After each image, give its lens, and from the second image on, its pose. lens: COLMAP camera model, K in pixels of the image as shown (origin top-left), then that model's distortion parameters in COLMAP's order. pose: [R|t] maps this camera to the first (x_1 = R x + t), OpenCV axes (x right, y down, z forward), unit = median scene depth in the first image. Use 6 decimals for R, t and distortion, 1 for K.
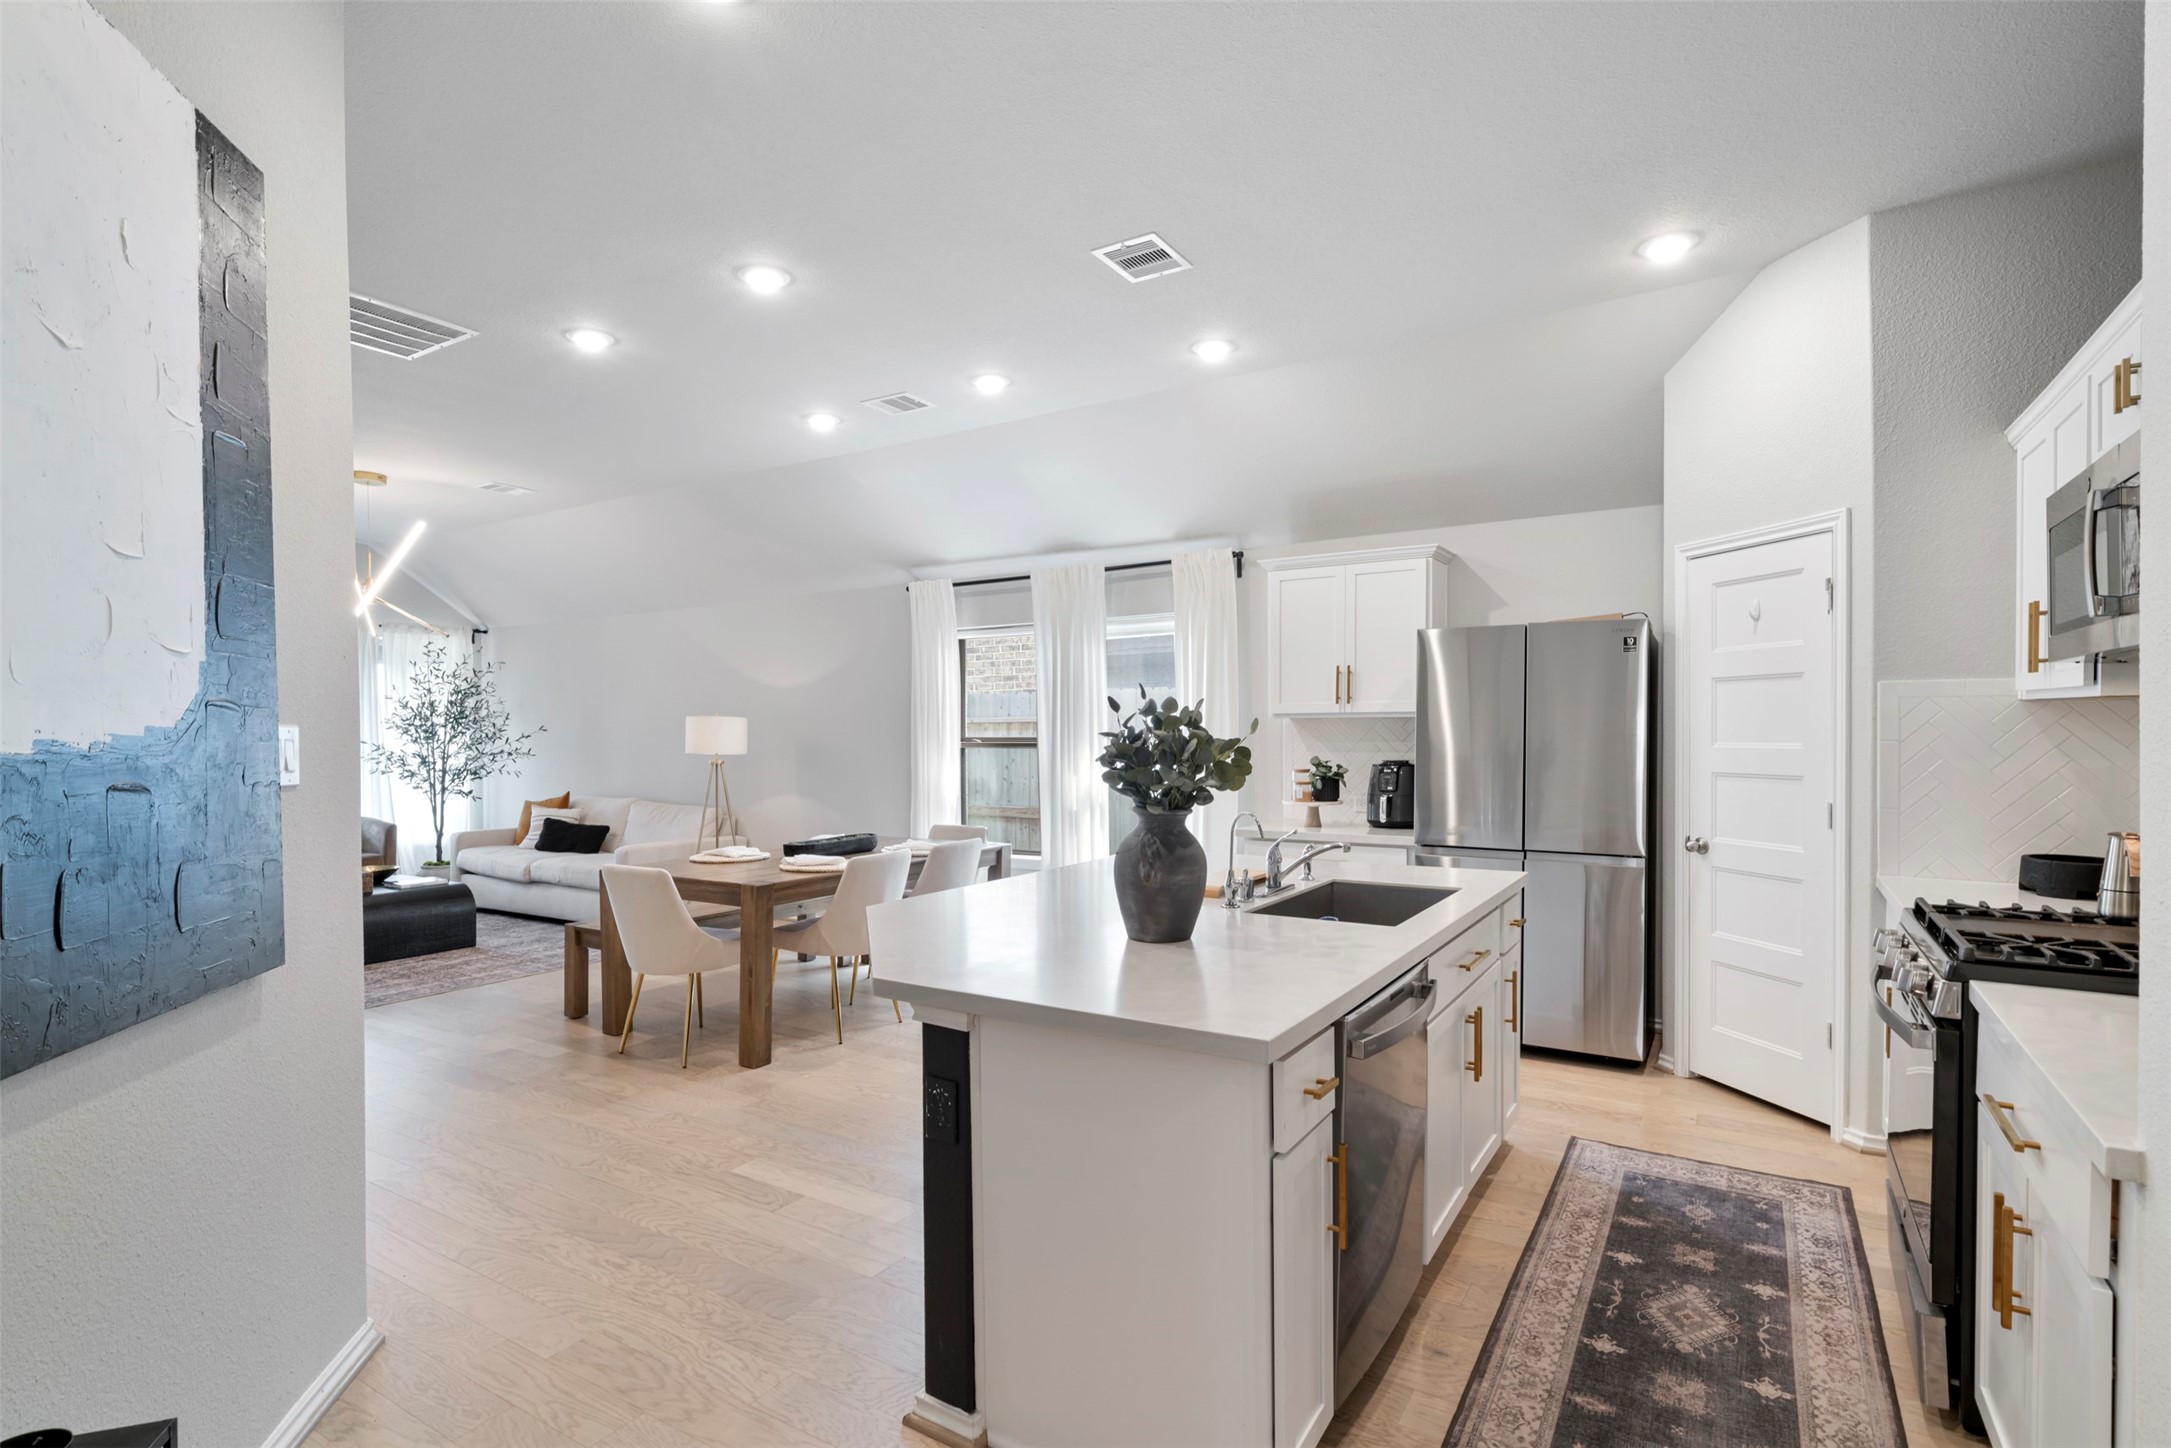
lens RADIAL K [[1063.7, 0, 1084.8], [0, 1063.7, 741.0], [0, 0, 1]] dist [0.003472, -0.000424]
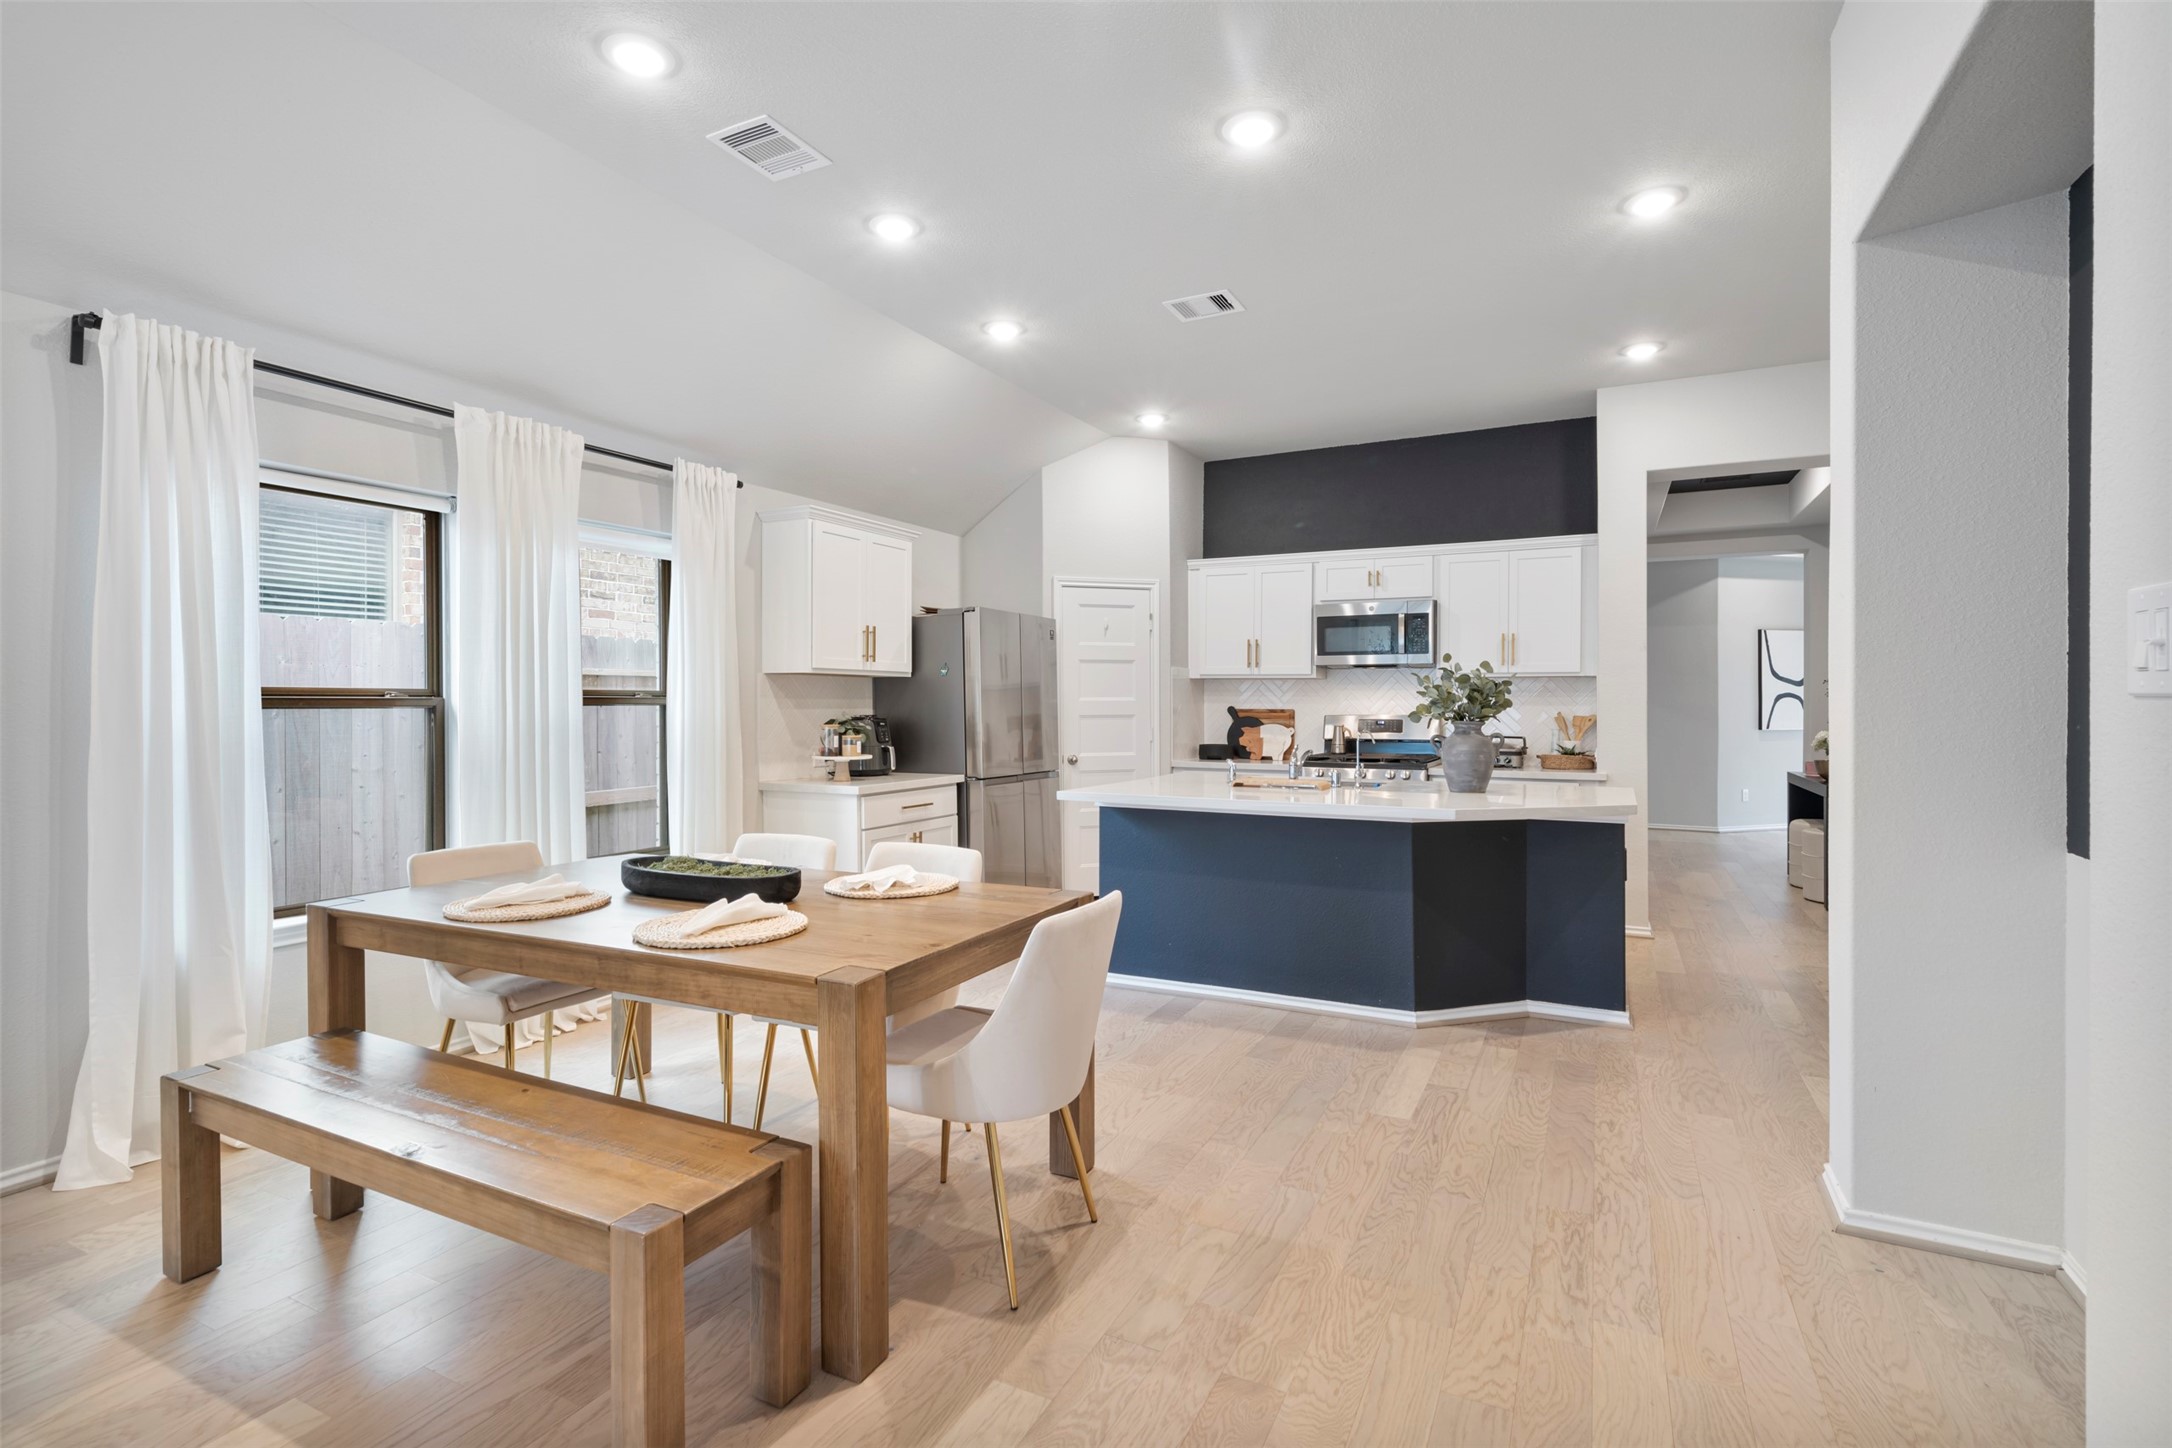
lens RADIAL K [[1006.0, 0, 1090.4], [0, 1006.0, 710.4], [0, 0, 1]] dist [0.002204, 0.000767]
pose [[-0.087155, 0.002238, 0.996192, -1.011908], [0.013686, 0.999906, -0.001049, 0.023331], [-0.996101, 0.013543, -0.087177, 1.129259]]
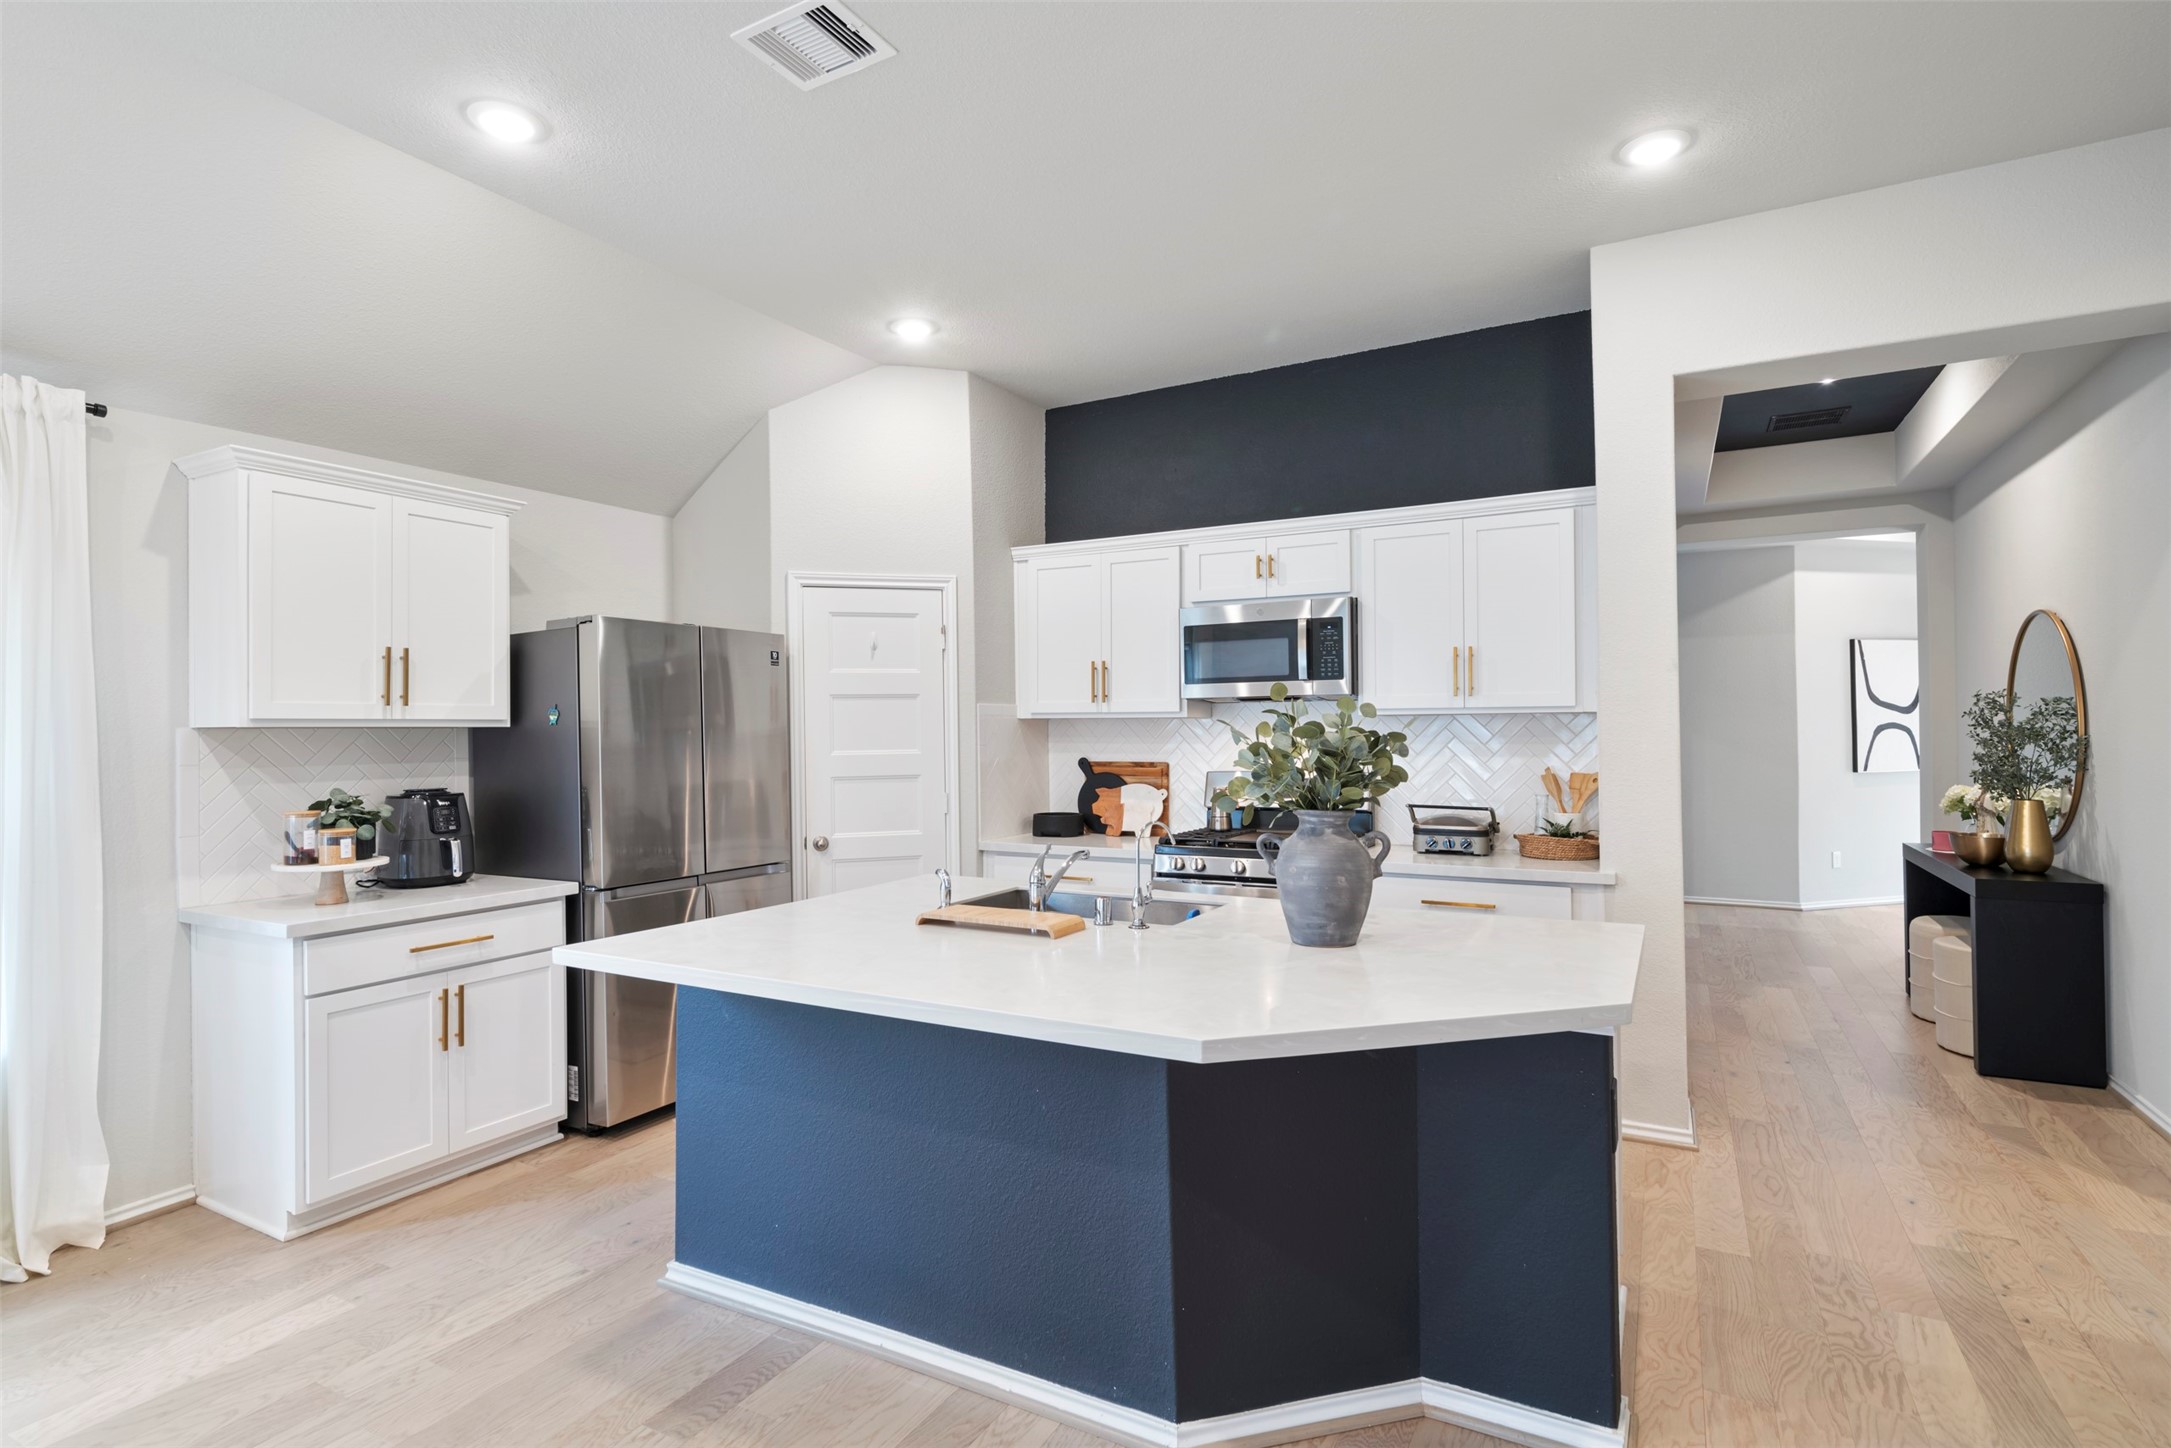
lens RADIAL K [[1063.7, 0, 1082.8], [0, 1063.7, 728.6], [0, 0, 1]] dist [0.003472, -0.000424]
pose [[-0.054995, 0.012202, 0.998412, -0.568460], [0.024780, 0.999634, -0.010852, -0.004109], [-0.998179, 0.024144, -0.055277, 0.798620]]
